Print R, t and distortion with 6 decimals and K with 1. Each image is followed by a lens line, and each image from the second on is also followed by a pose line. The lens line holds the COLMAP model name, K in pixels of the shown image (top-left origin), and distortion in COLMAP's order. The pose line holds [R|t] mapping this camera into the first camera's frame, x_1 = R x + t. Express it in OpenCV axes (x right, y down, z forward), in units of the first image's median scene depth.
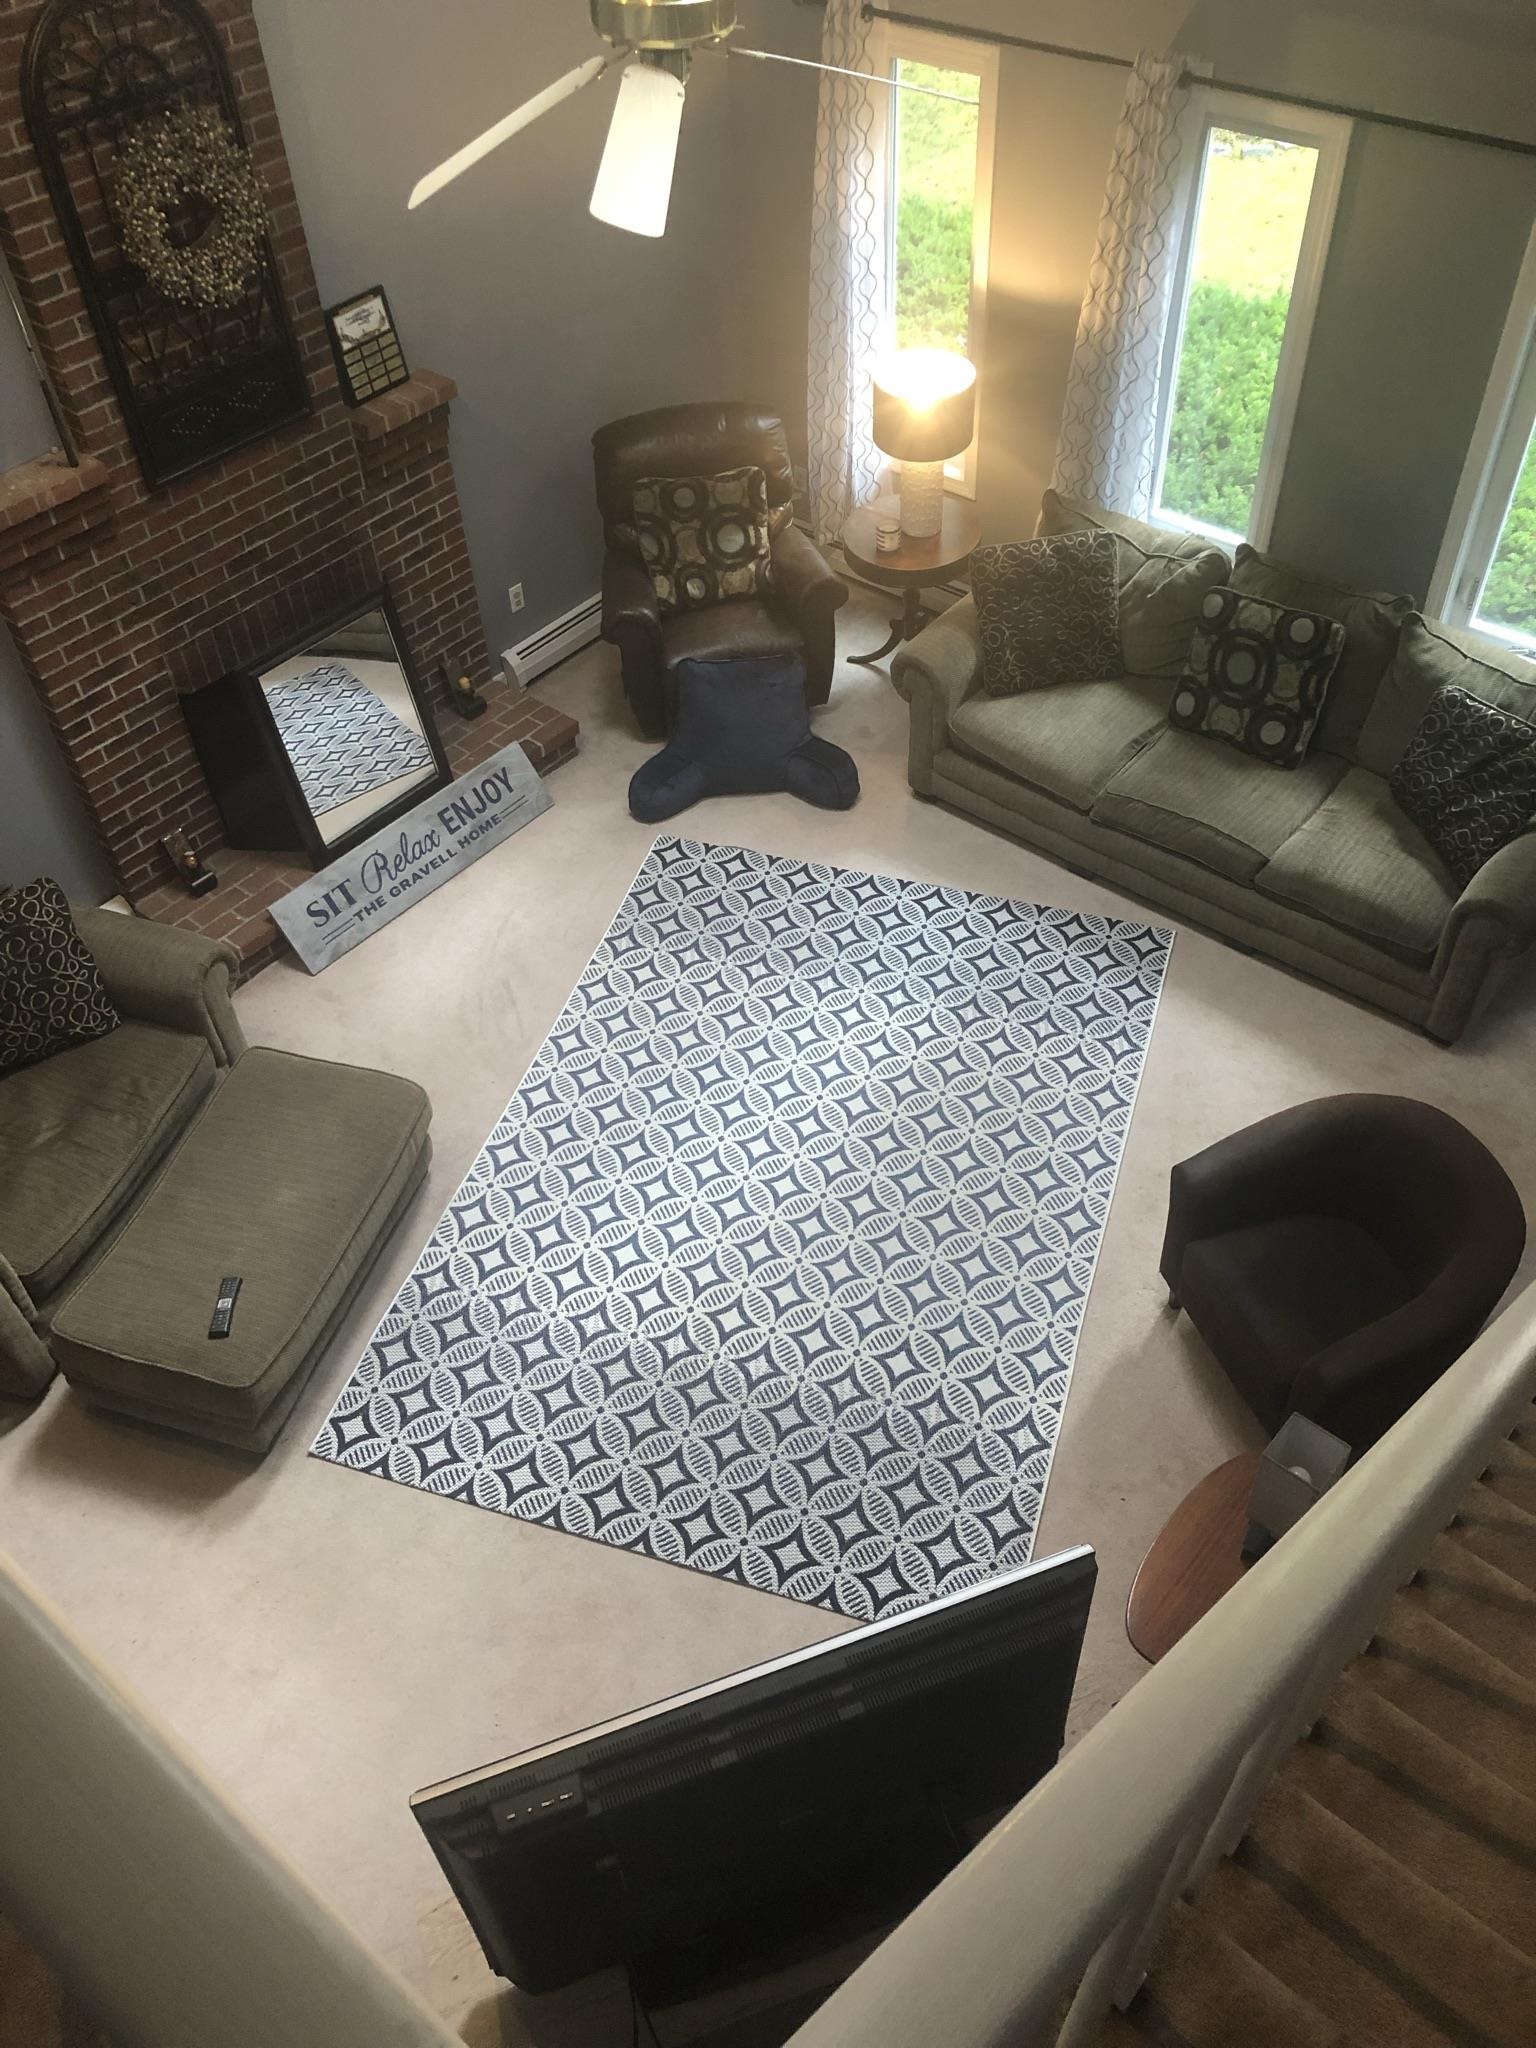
lens RADIAL K [[1678.0, 0, 770.0], [0, 1678.0, 1016.9], [0, 0, 1]] dist [0.015256, 0.008250]
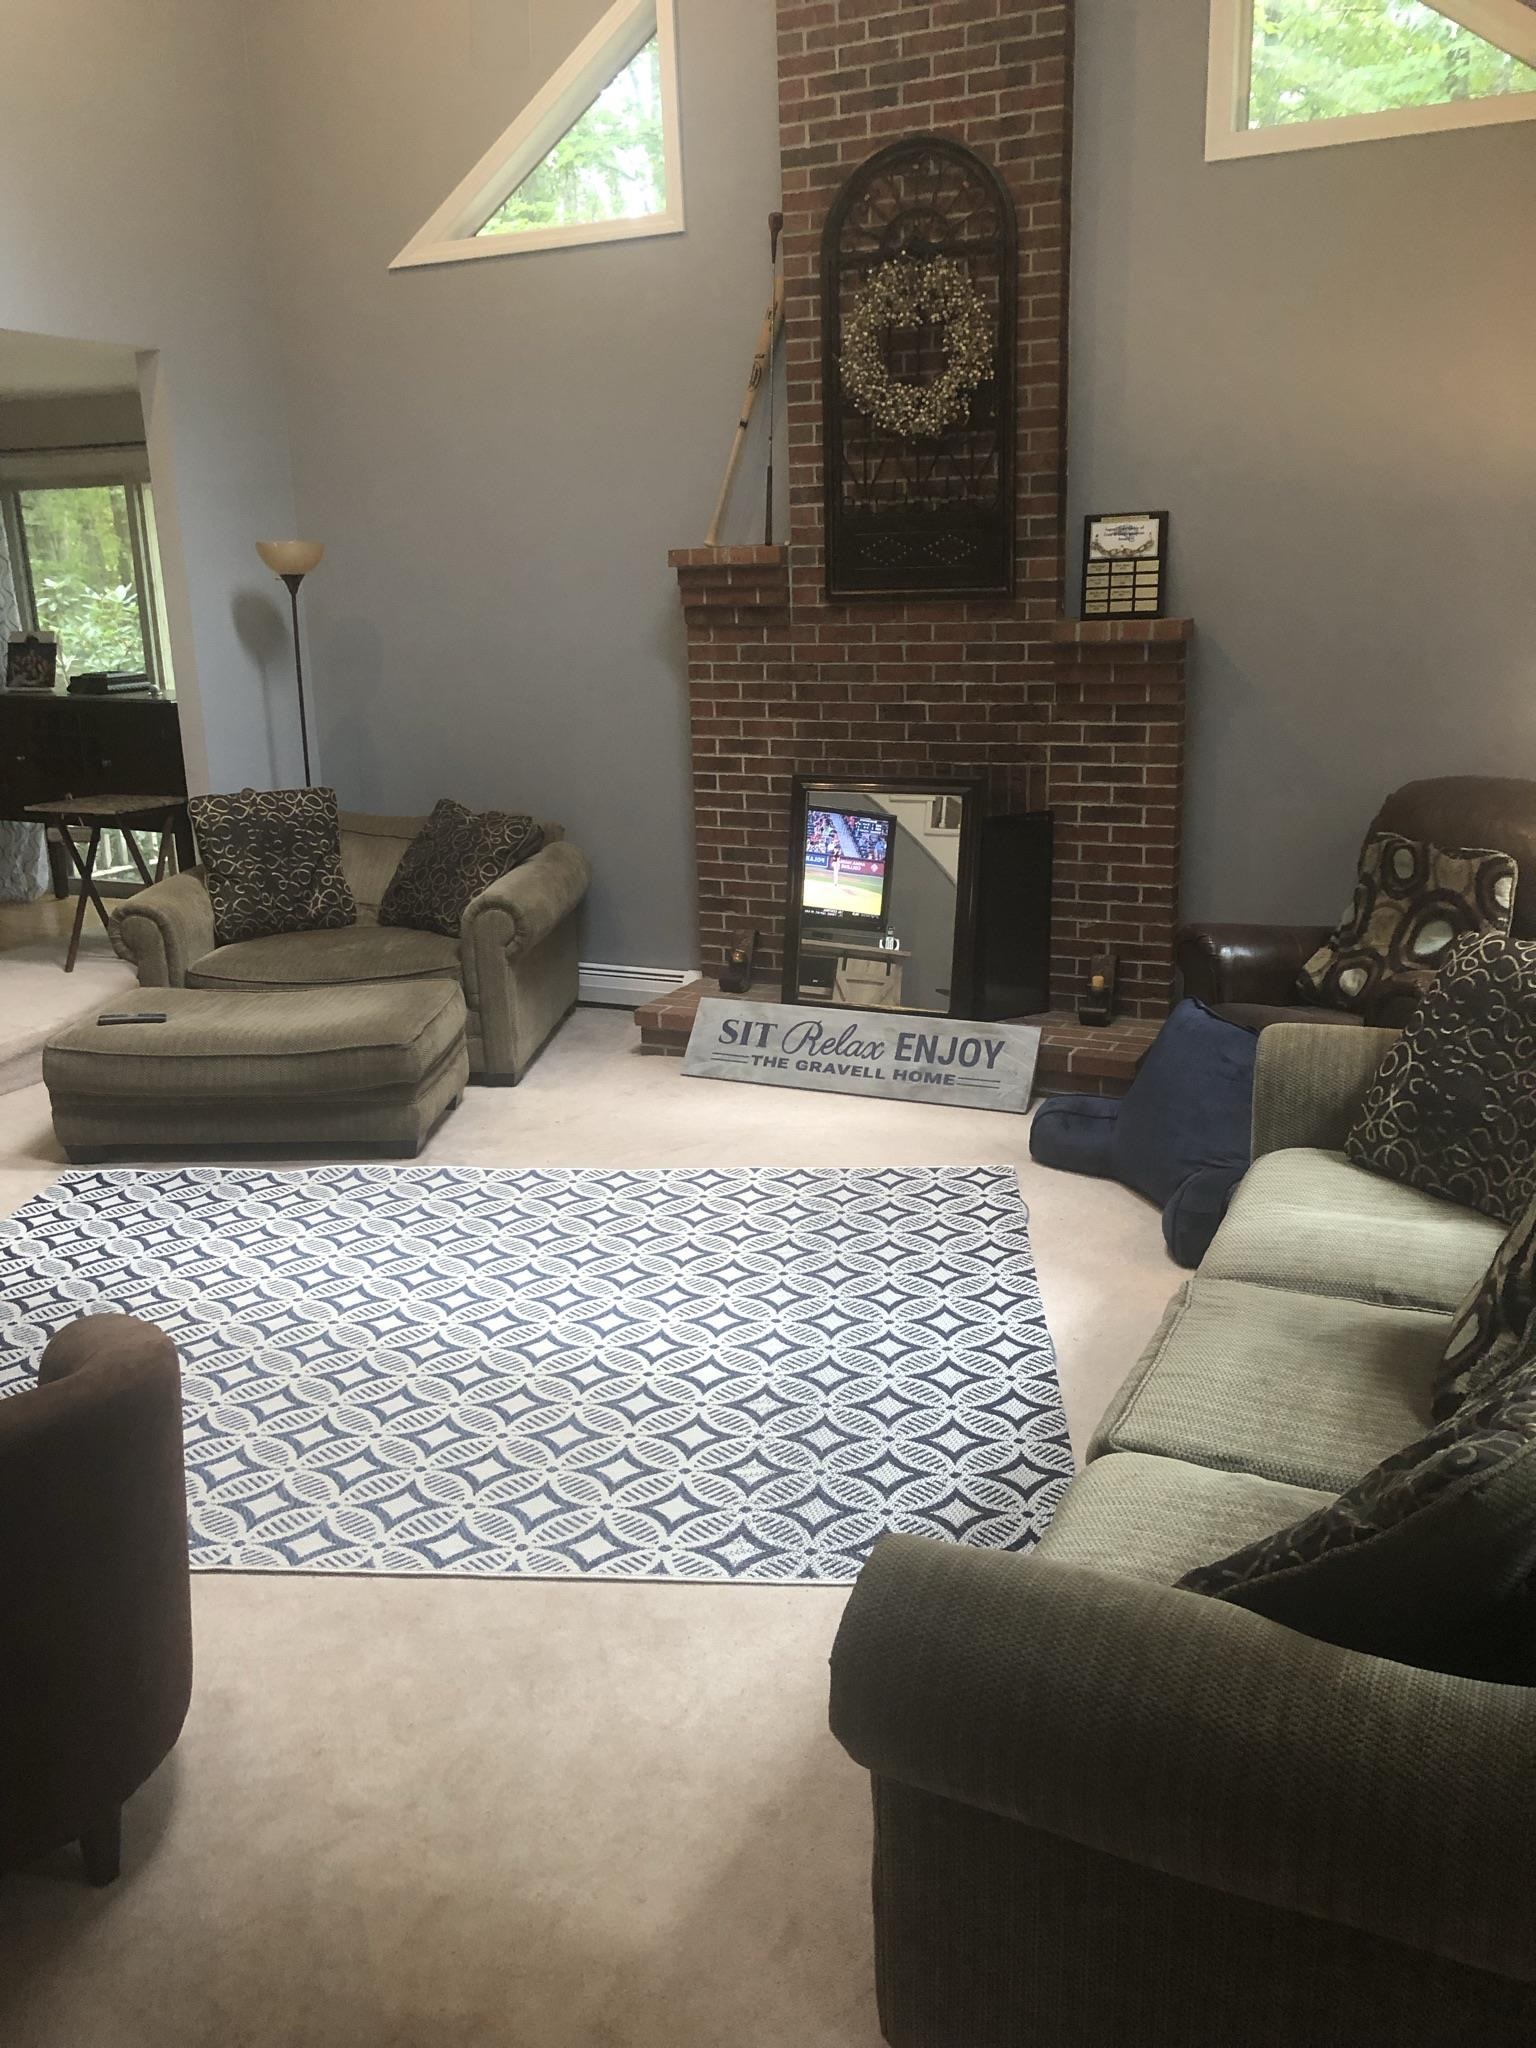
lens RADIAL K [[1678.0, 0, 761.6], [0, 1678.0, 1031.4], [0, 0, 1]] dist [0.015256, 0.008250]
pose [[0.217861, 0.275644, -0.936246, 0.647094], [-0.687323, 0.724391, 0.053334, -0.129535], [0.692910, 0.631884, 0.347273, 0.711261]]
